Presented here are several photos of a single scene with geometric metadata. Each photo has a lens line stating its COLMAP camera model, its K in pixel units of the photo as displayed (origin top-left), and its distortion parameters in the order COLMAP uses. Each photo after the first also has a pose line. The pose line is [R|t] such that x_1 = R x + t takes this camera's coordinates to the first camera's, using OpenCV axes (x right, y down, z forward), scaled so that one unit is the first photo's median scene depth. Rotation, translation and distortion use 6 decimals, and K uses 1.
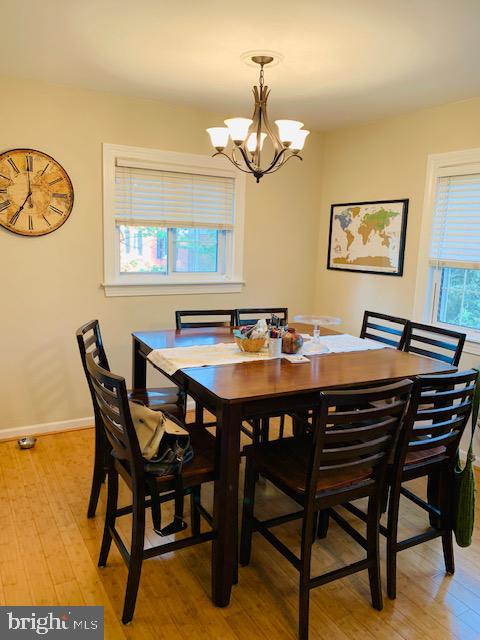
lens RADIAL K [[499.1, 0, 237.9], [0, 499.1, 322.7], [0, 0, 1]] dist [0.045963, -0.040464]
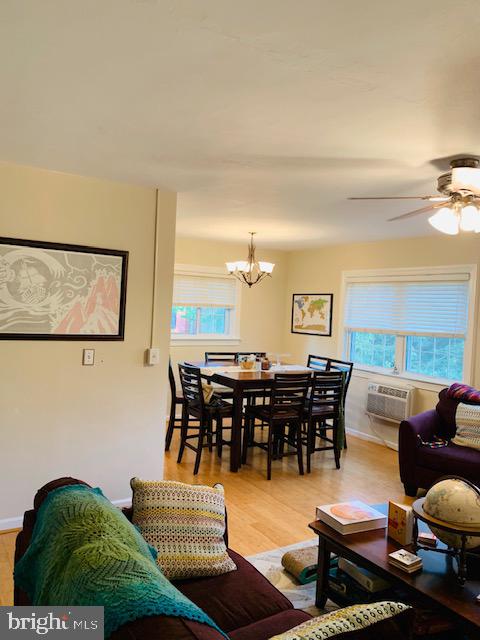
lens RADIAL K [[499.1, 0, 240.2], [0, 499.1, 320.0], [0, 0, 1]] dist [0.045963, -0.040464]
pose [[0.999467, 0.011376, 0.030589, -0.048855], [-0.006872, 0.989625, -0.143511, 0.114668], [-0.031904, 0.143224, 0.989176, -0.801361]]
